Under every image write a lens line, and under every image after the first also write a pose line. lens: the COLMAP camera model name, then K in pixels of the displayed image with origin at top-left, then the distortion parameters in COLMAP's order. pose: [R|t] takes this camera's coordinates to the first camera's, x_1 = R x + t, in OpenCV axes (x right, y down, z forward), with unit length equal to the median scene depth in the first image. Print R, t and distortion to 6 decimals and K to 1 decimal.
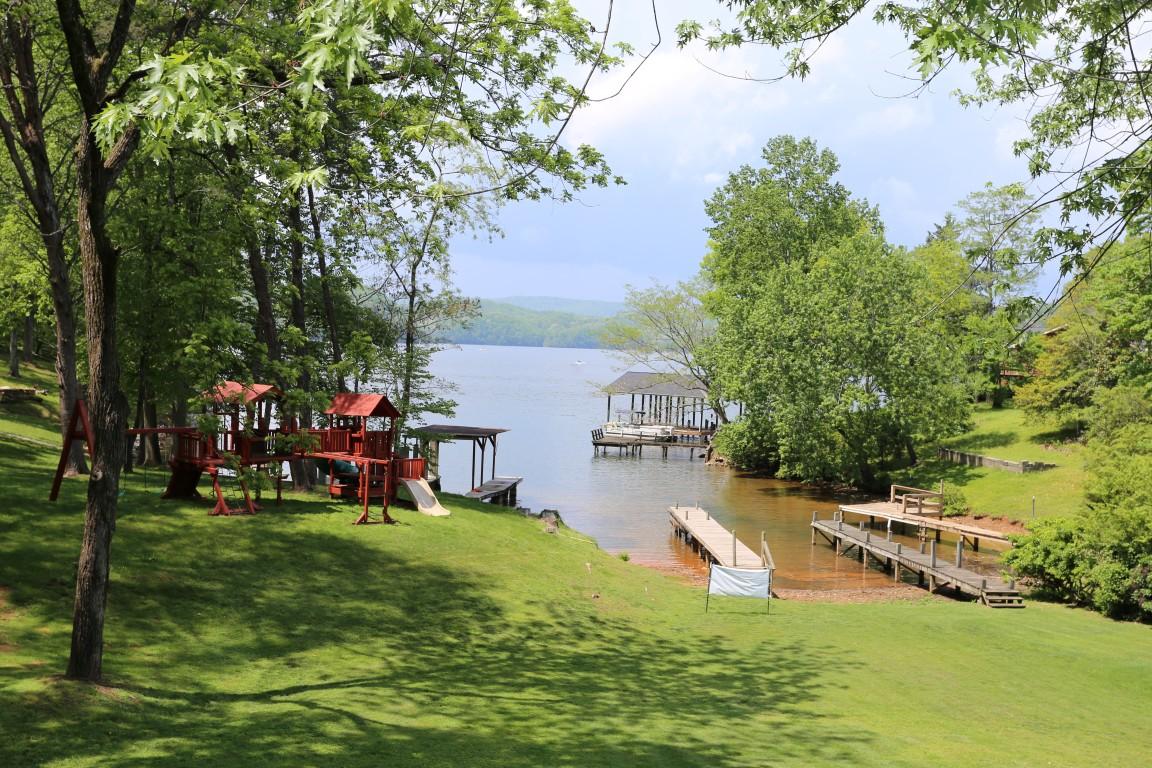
lens RADIAL K [[1253.0, 0, 576.0], [0, 1253.0, 384.0], [0, 0, 1]] dist [0.023489, 0.025119]
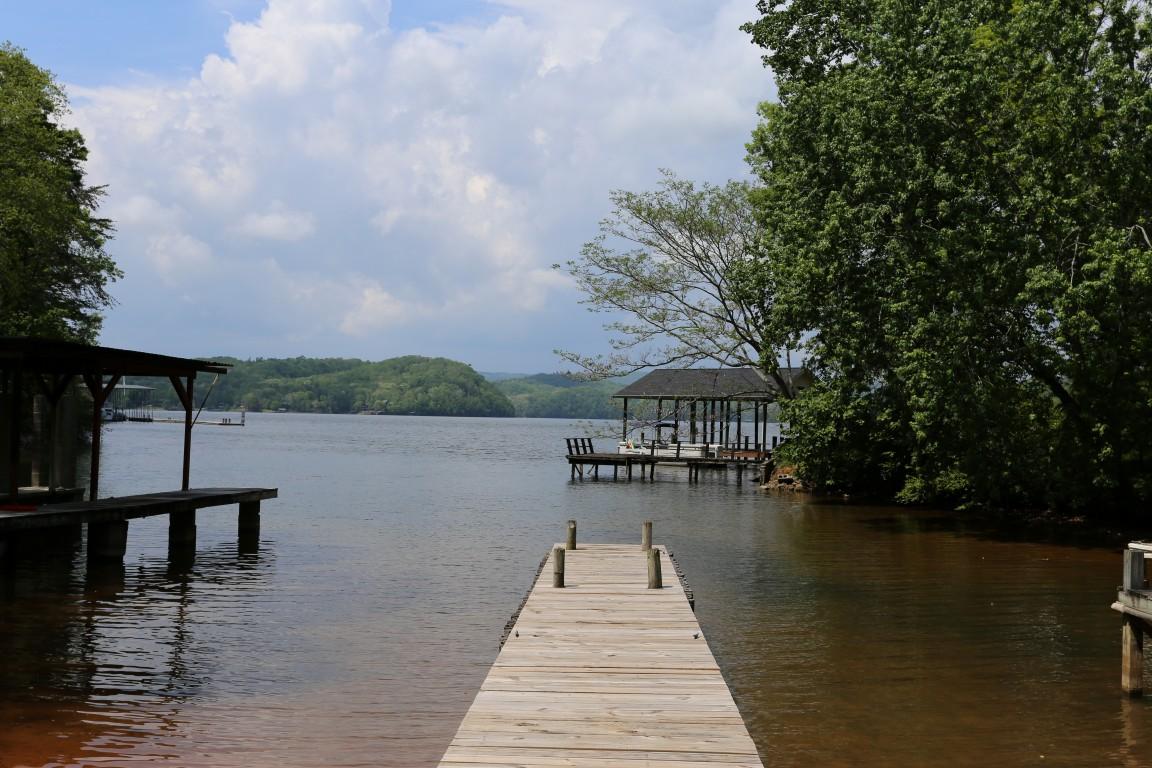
lens RADIAL K [[1209.6, 0, 576.0], [0, 1209.6, 384.0], [0, 0, 1]] dist [0.017345, 0.012453]
pose [[0.996926, -0.015987, -0.076703, 0.071465], [0.011146, 0.997943, -0.063130, 0.056767], [0.077554, 0.062081, 0.995053, 0.517416]]
